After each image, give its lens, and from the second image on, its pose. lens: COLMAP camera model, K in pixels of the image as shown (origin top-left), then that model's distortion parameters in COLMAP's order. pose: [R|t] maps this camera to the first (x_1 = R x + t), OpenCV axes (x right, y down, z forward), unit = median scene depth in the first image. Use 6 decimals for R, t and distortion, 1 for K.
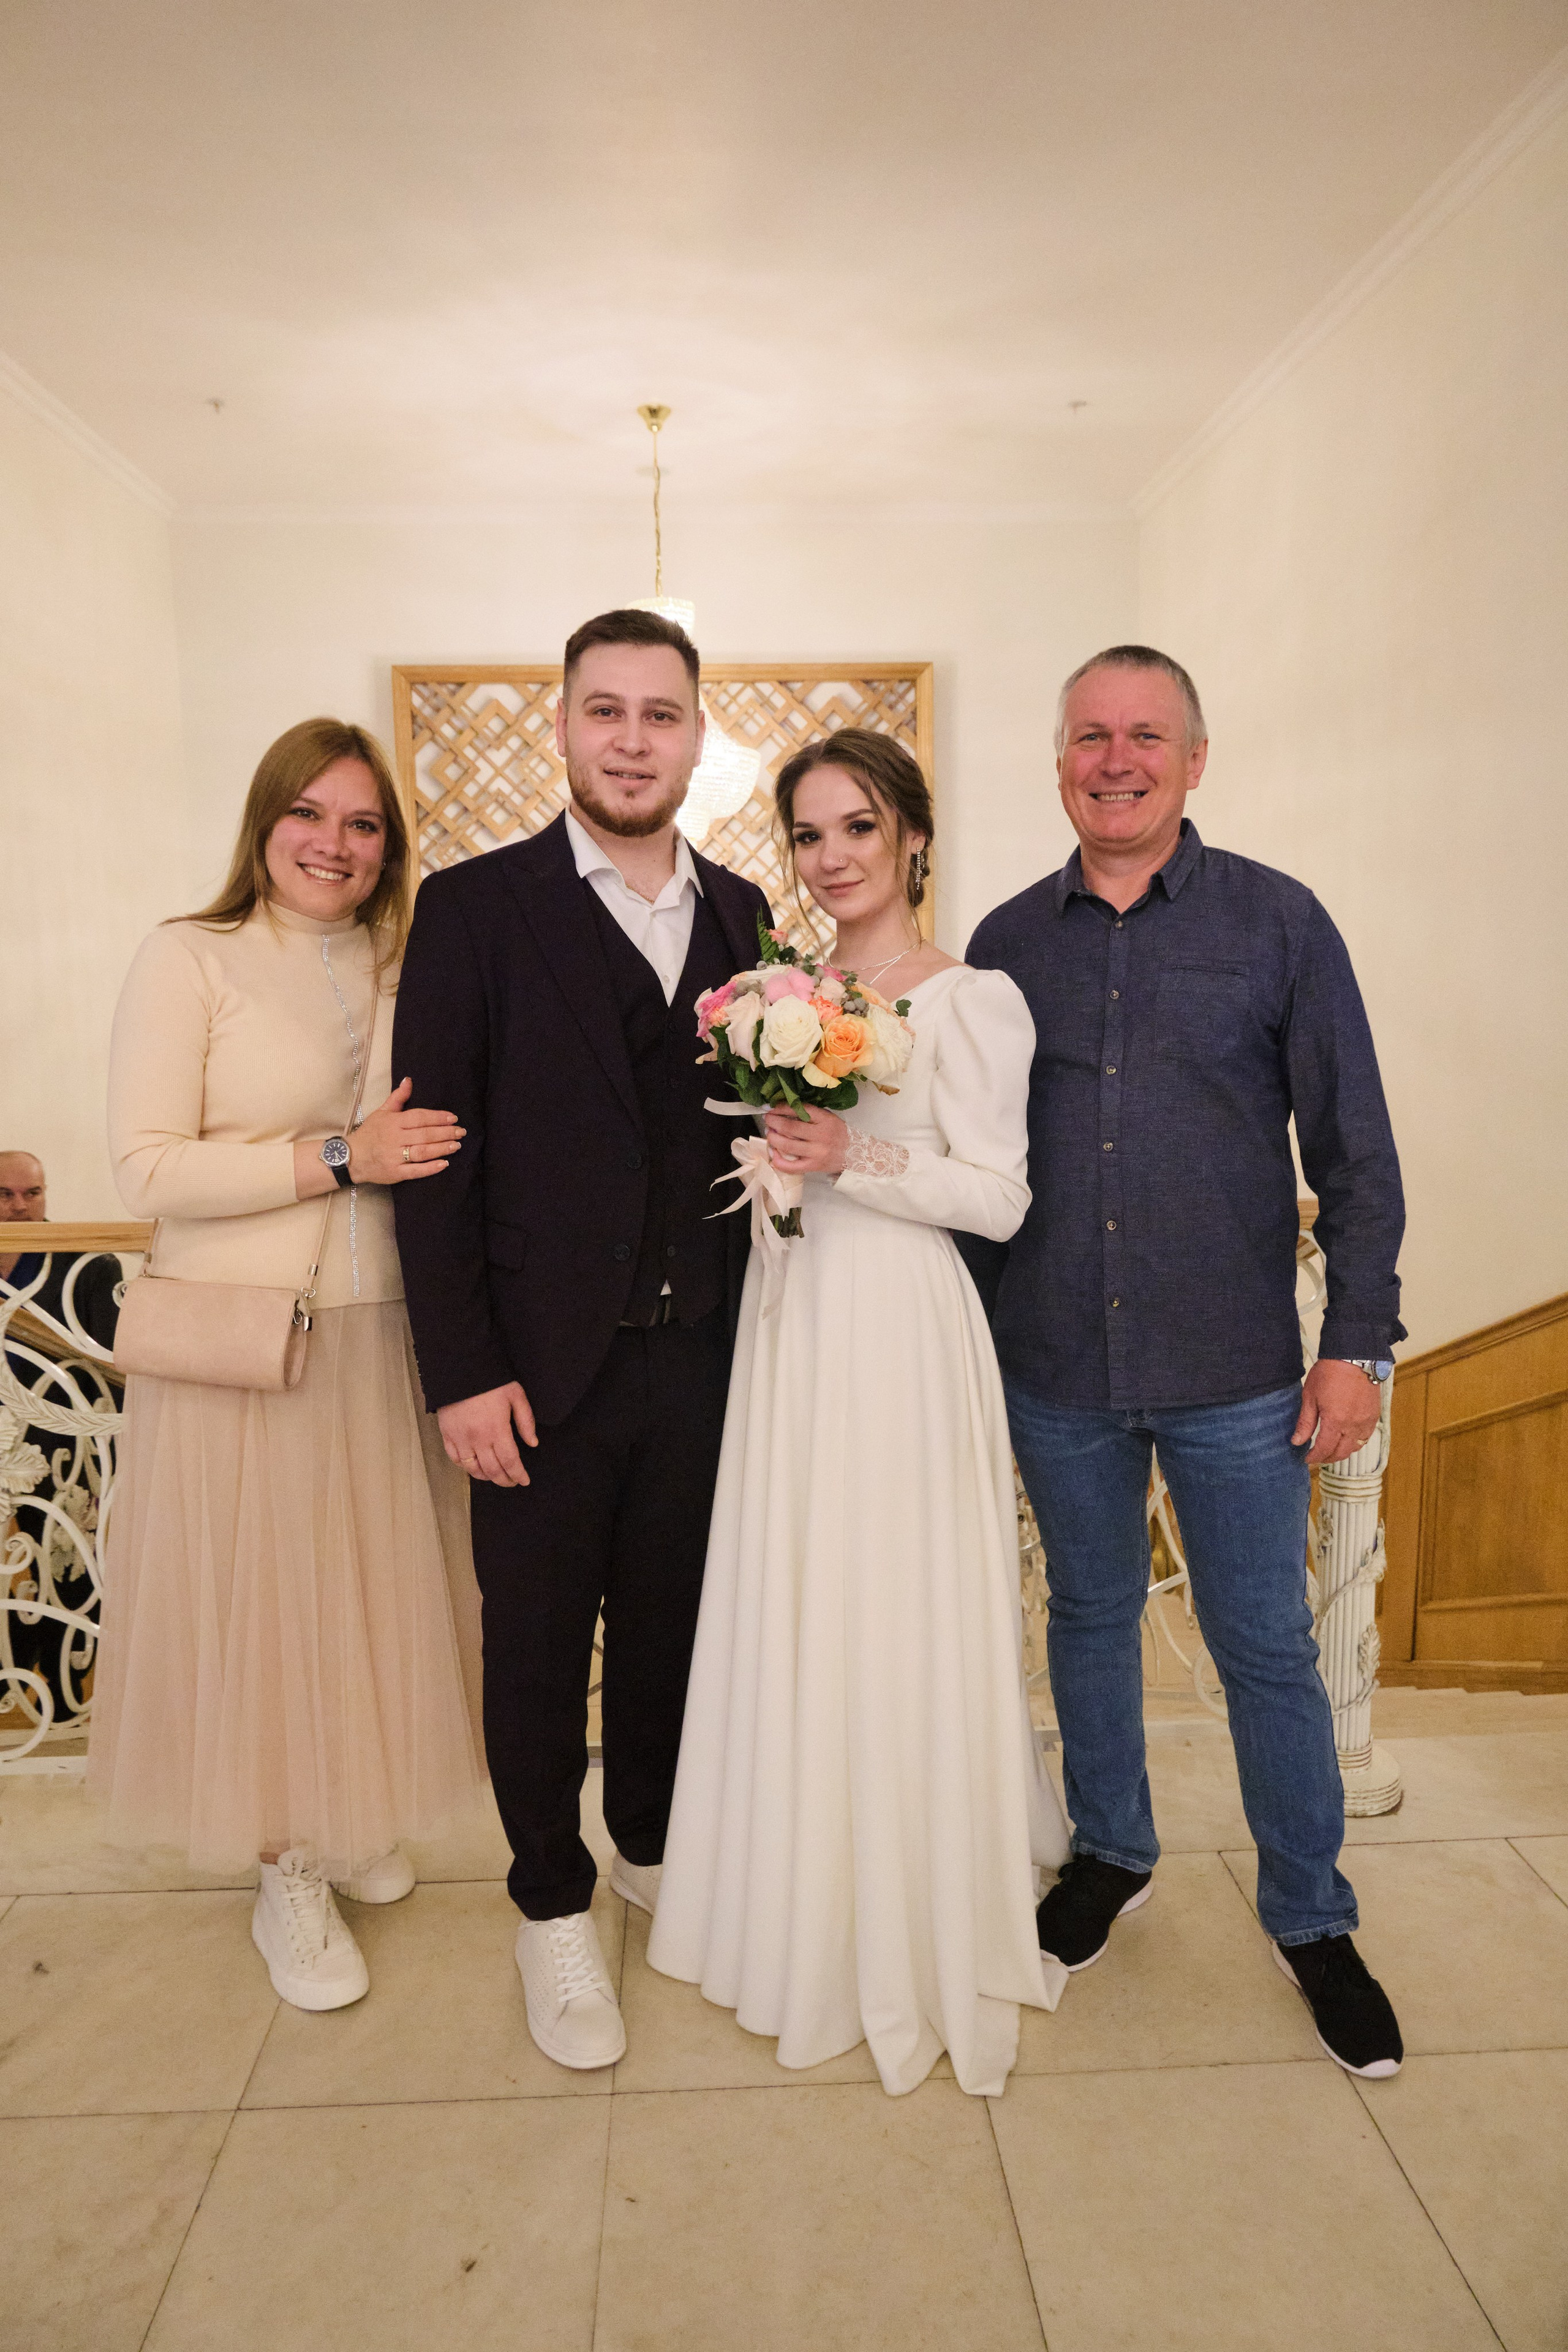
lens RADIAL K [[1531.7, 0, 777.1], [0, 1531.7, 1172.3], [0, 0, 1]] dist [-0.001179, -0.002112]
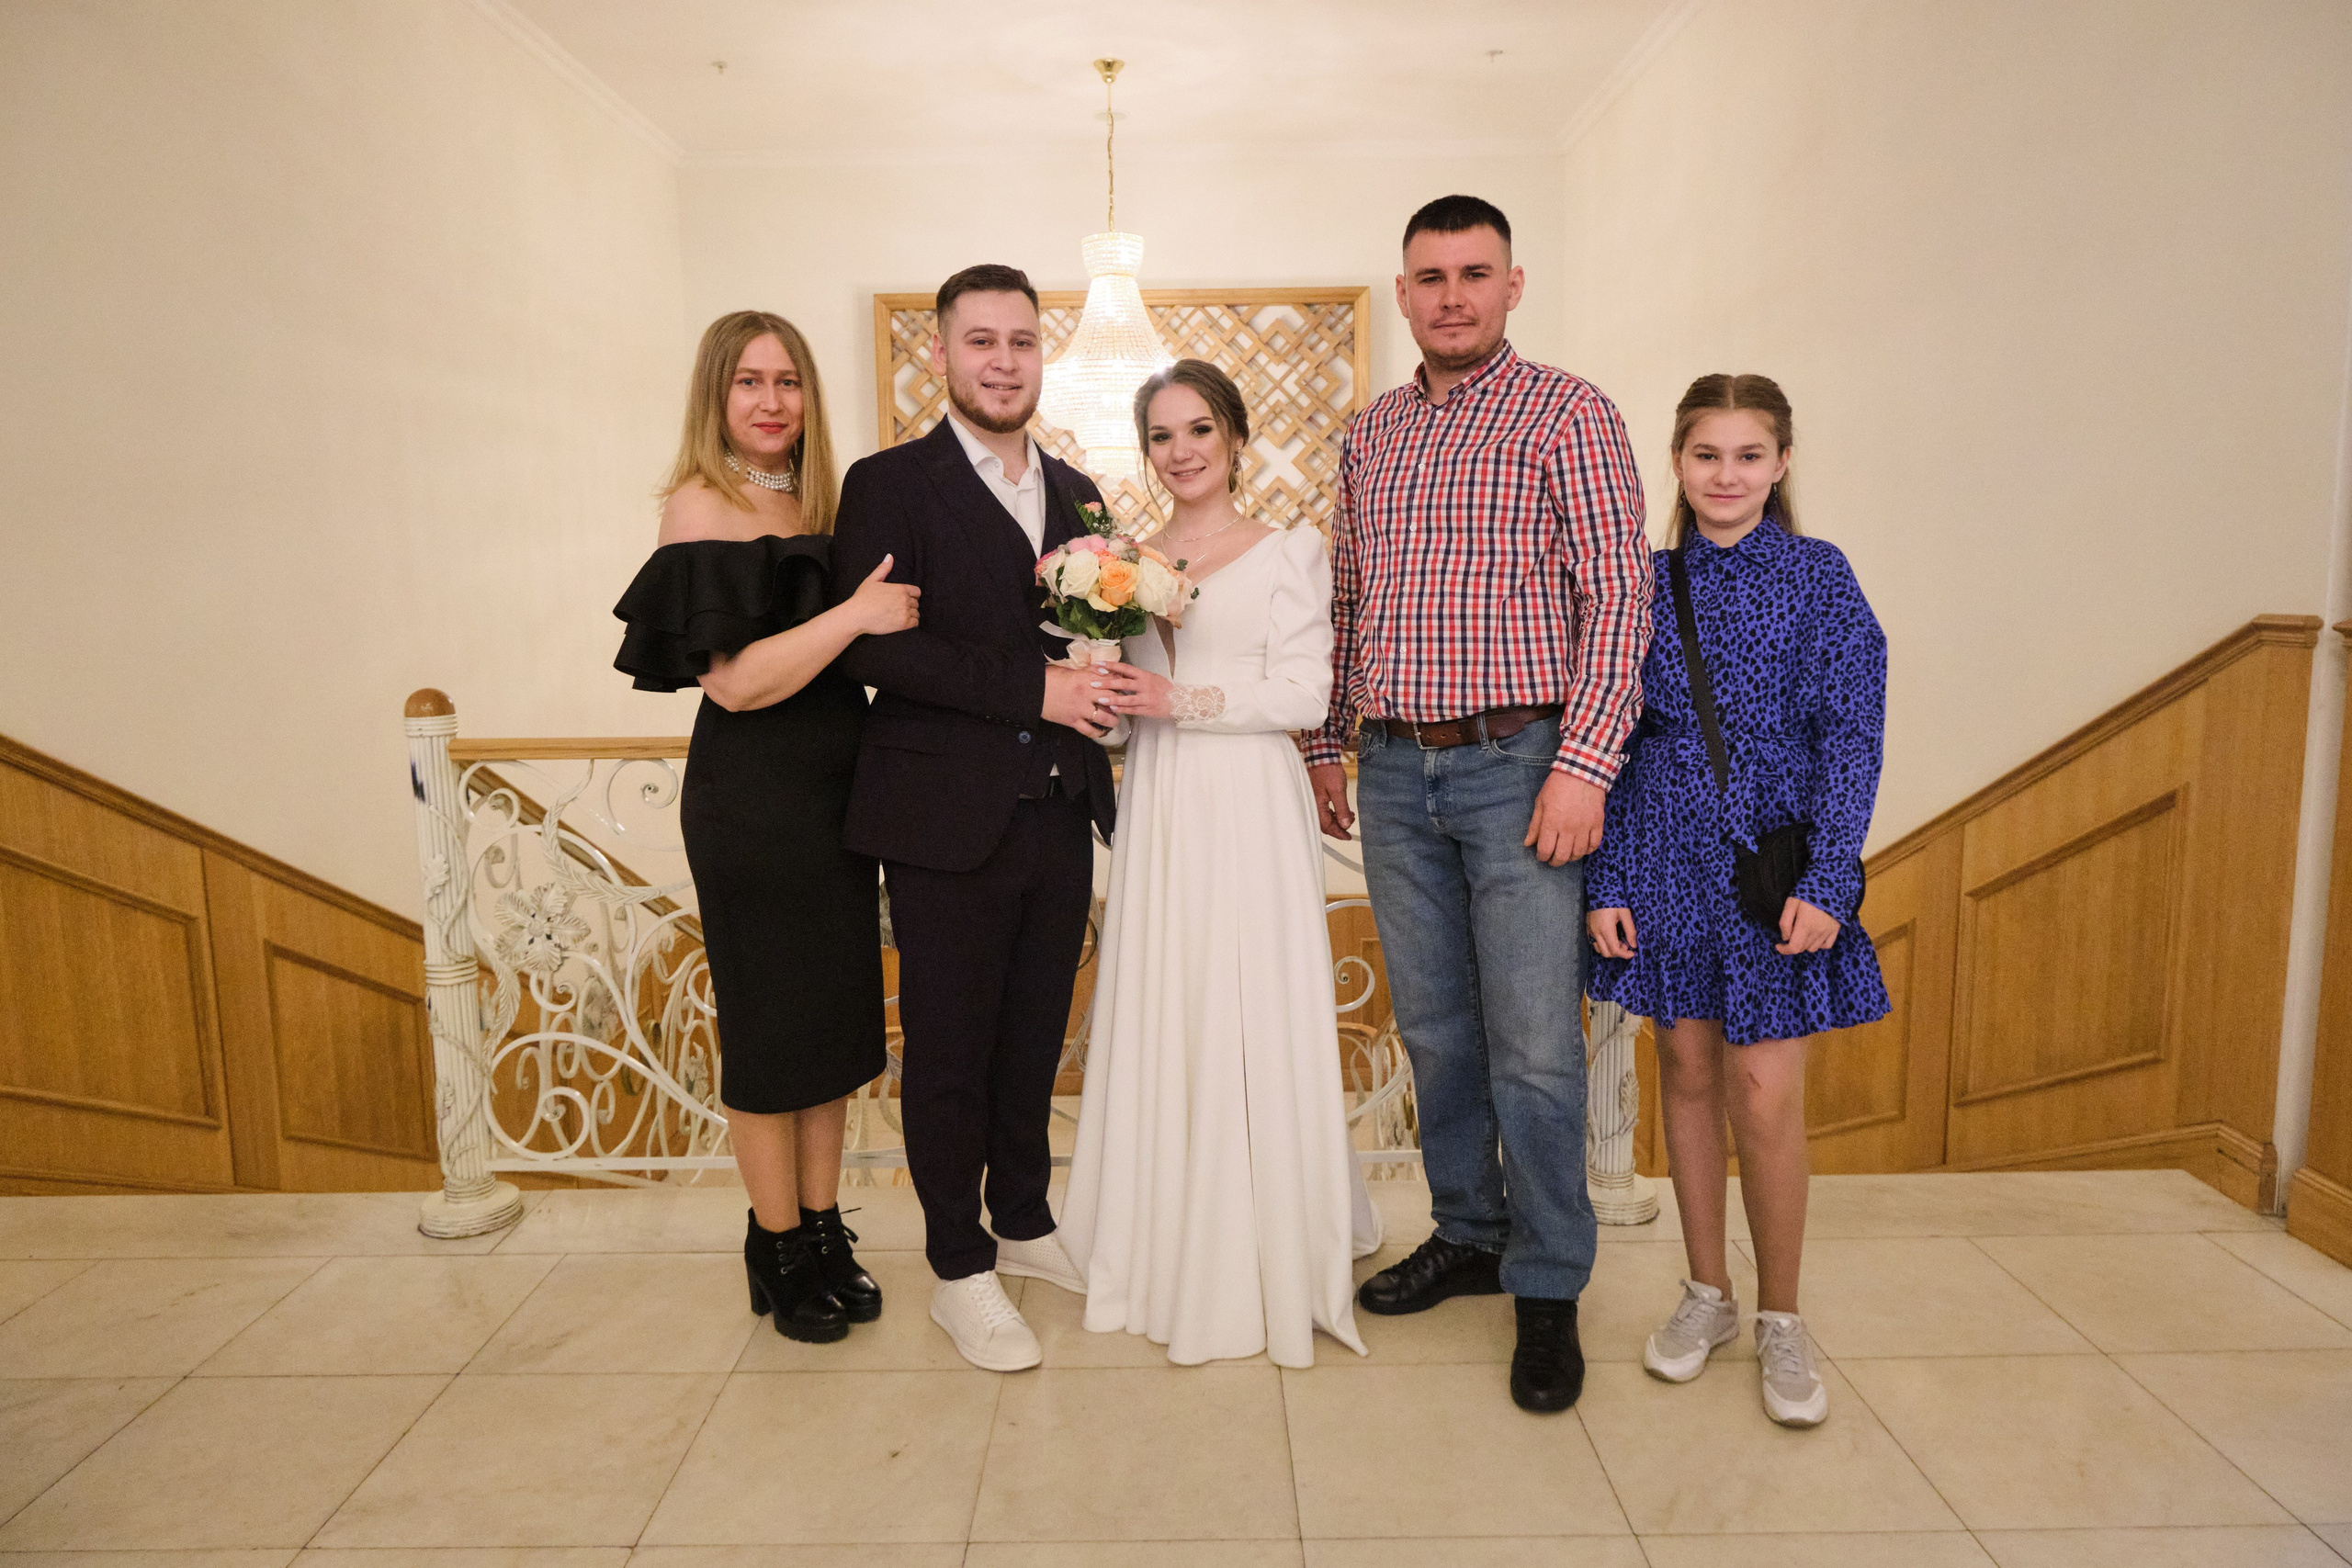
lens RADIAL K [[1533.5, 0, 1176.0], [0, 1533.5, 784.0], [0, 0, 1]] dist [0.002067, 0.002445]
pose [[0.998473, 0.008446, -0.054587, 0.048508], [-0.008625, 0.999958, -0.003057, 0.038567], [0.054559, 0.003524, 0.998504, -0.148733]]
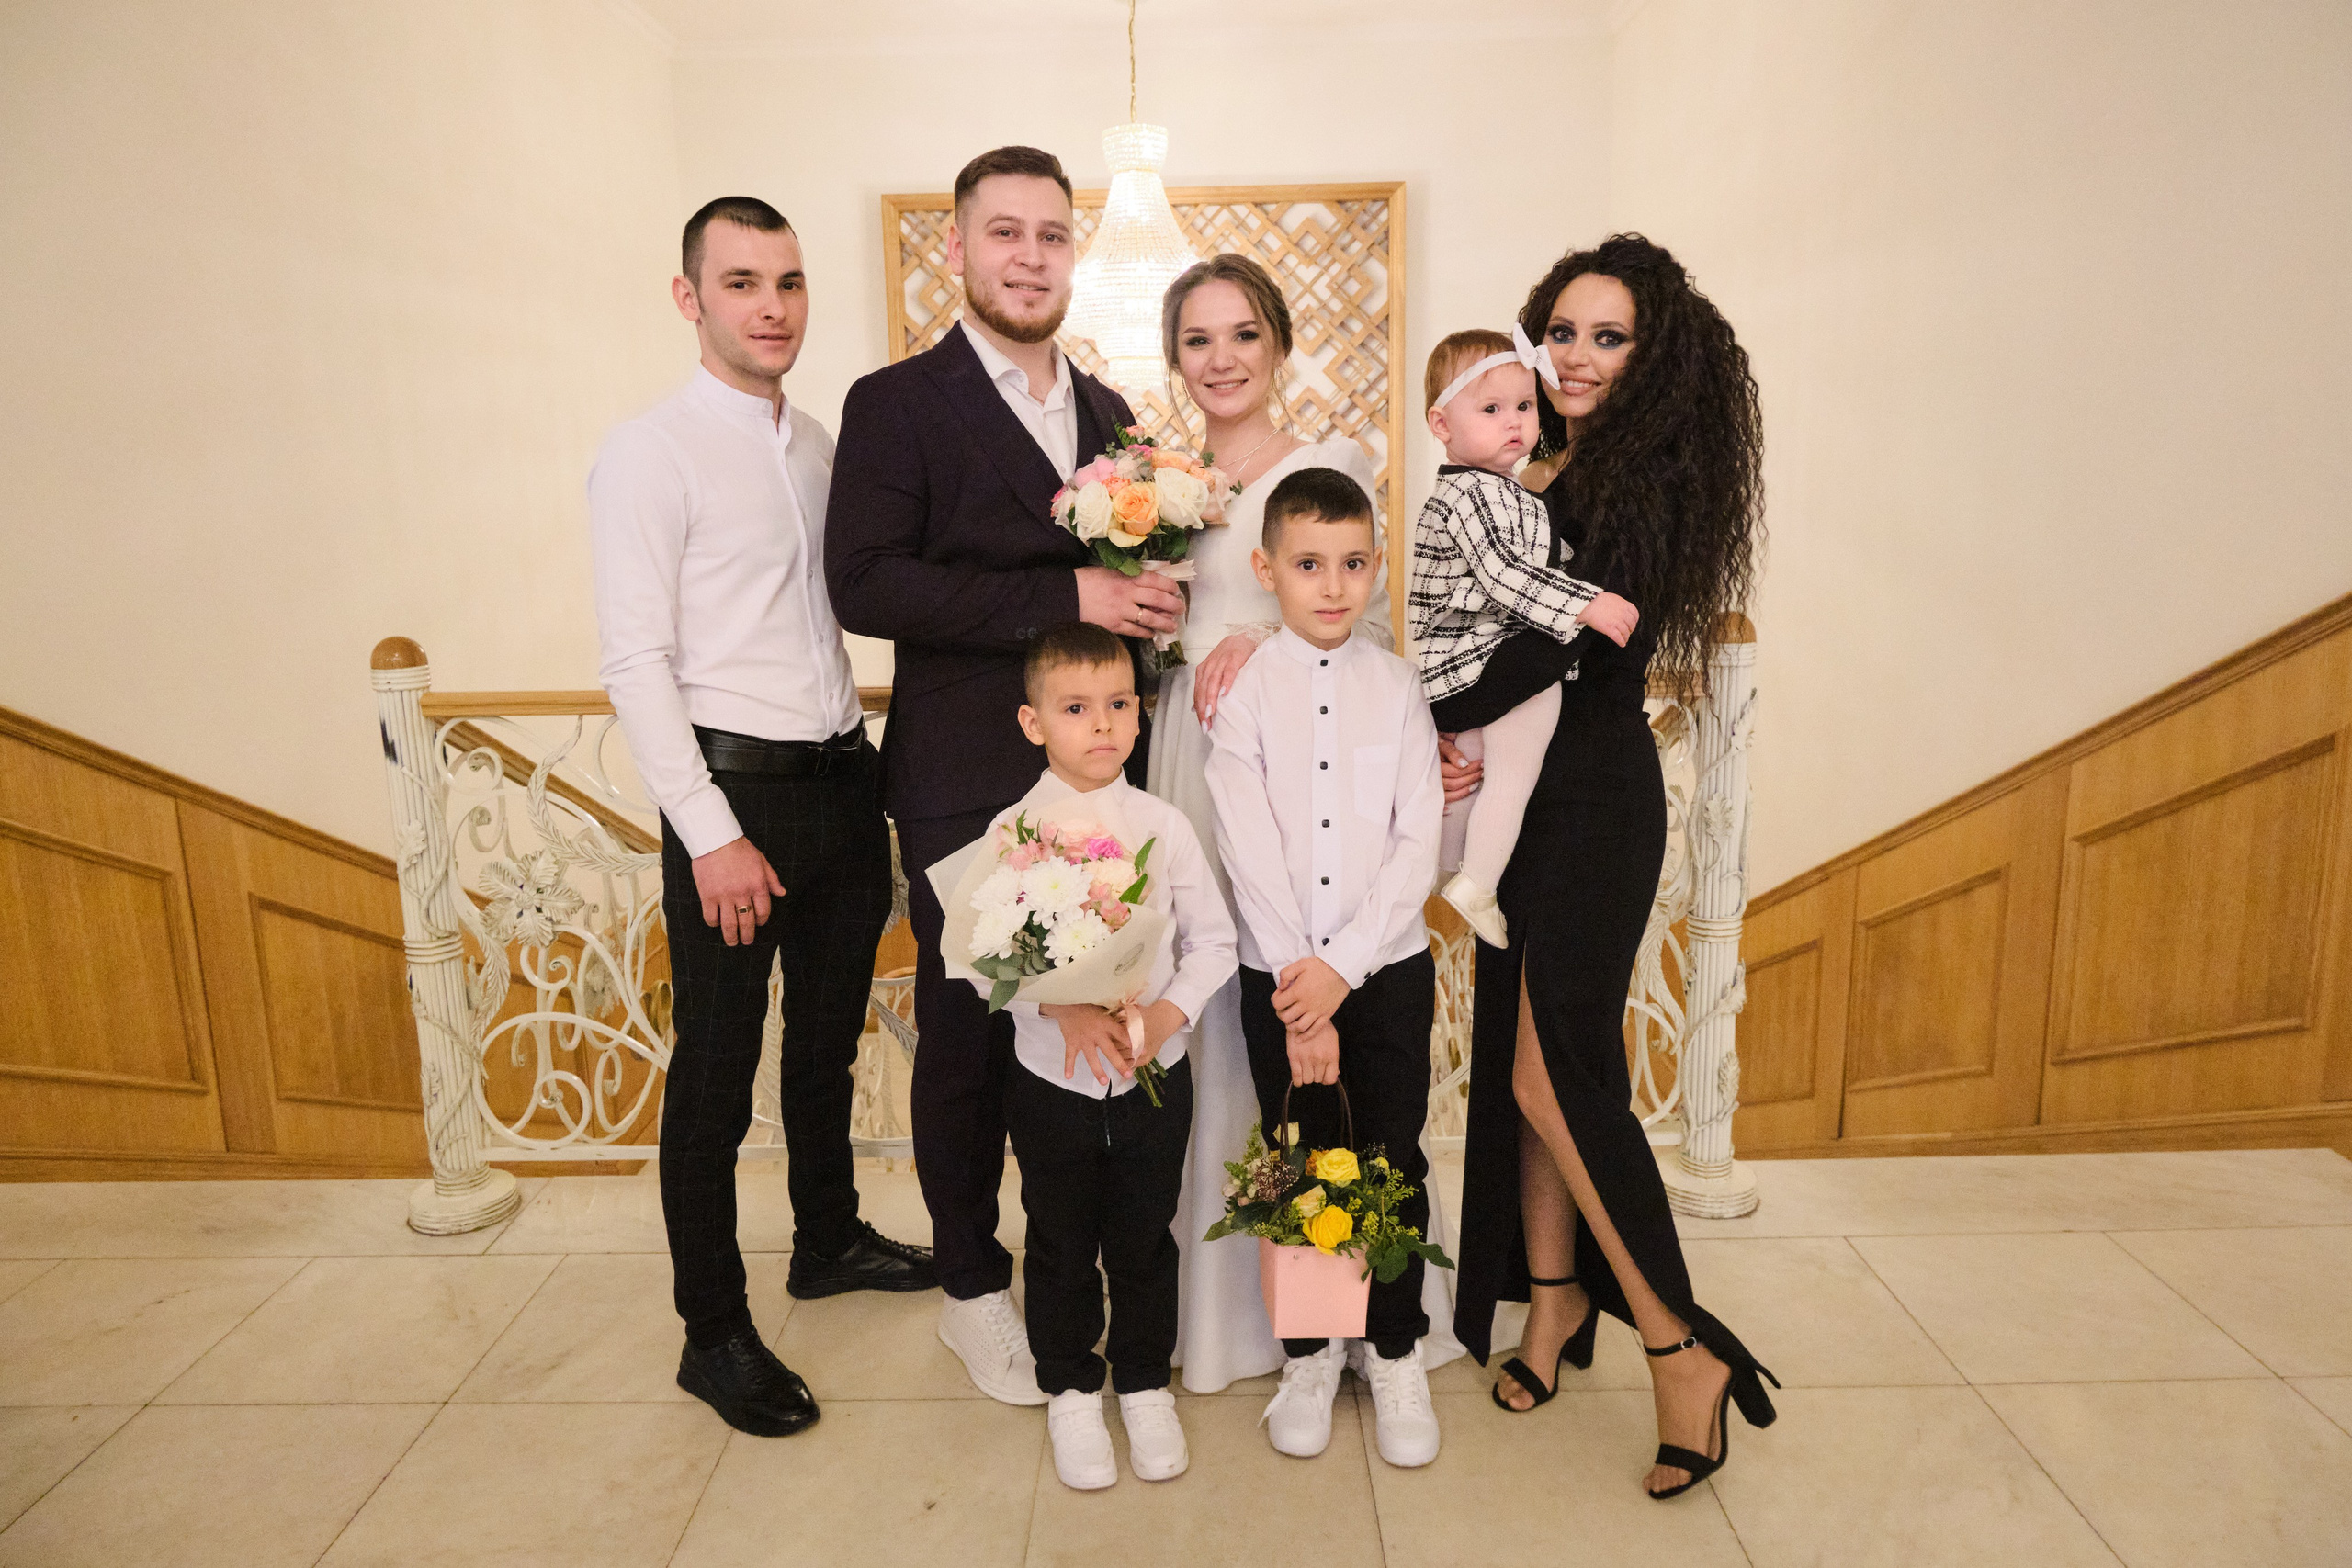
lens RADIAL K [[1532.4, 0, 1177.4], [0, 1532.4, 777.8], [0, 0, 1]] dist [0.002504, -0.001646]
pose [[0.998020, 0.005248, -0.062676, 0.028801], [-0.002127, 0.998759, 0.049750, 0.021921], [0.062859, -0.049518, 0.996793, -0.078737]]
